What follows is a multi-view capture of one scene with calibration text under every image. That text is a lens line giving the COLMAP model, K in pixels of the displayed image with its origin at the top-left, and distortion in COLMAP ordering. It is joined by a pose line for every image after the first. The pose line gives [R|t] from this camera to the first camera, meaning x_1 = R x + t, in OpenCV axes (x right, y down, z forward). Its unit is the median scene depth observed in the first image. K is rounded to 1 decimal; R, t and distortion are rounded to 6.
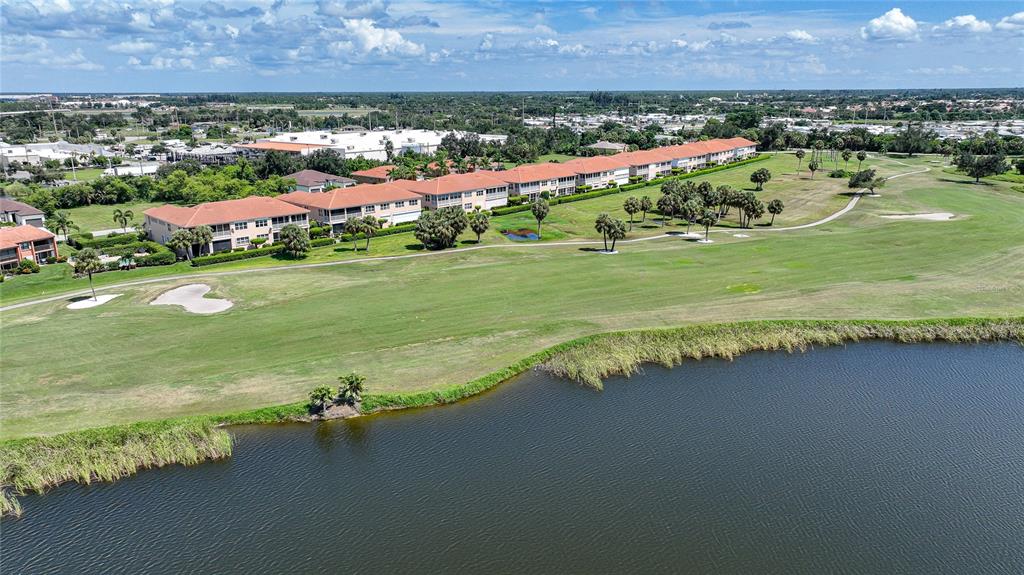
lens RADIAL K [[718.6, 0, 507.6], [0, 718.6, 295.1], [0, 0, 1]] dist [-0.000793, 0.016950]
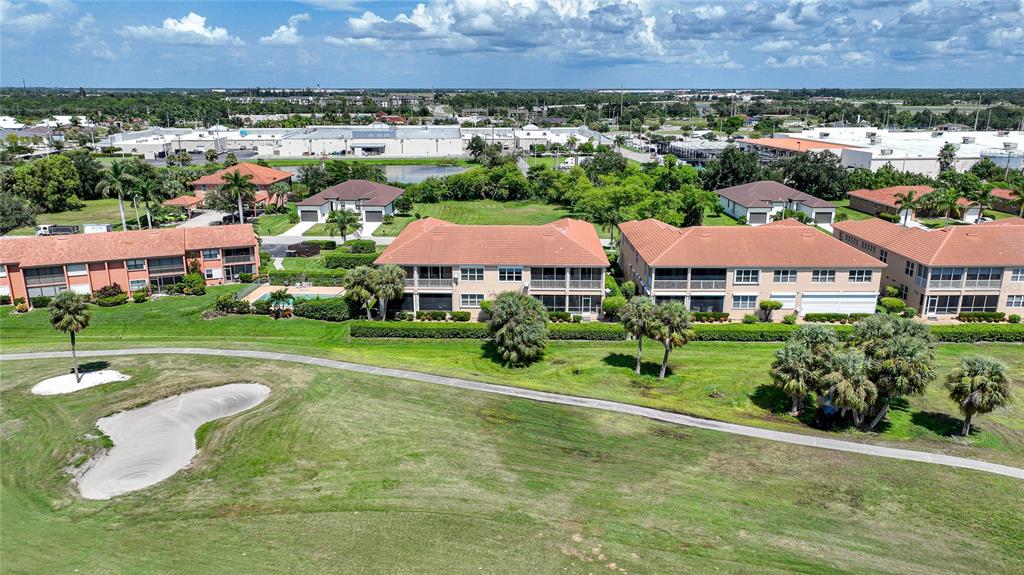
lens RADIAL K [[718.6, 0, 512.3], [0, 718.6, 286.8], [0, 0, 1]] dist [-0.000793, 0.016950]
pose [[0.701829, 0.195259, -0.685062, 0.017427], [-0.199898, 0.977042, 0.073689, -0.066573], [0.683722, 0.085226, 0.724748, 0.306983]]
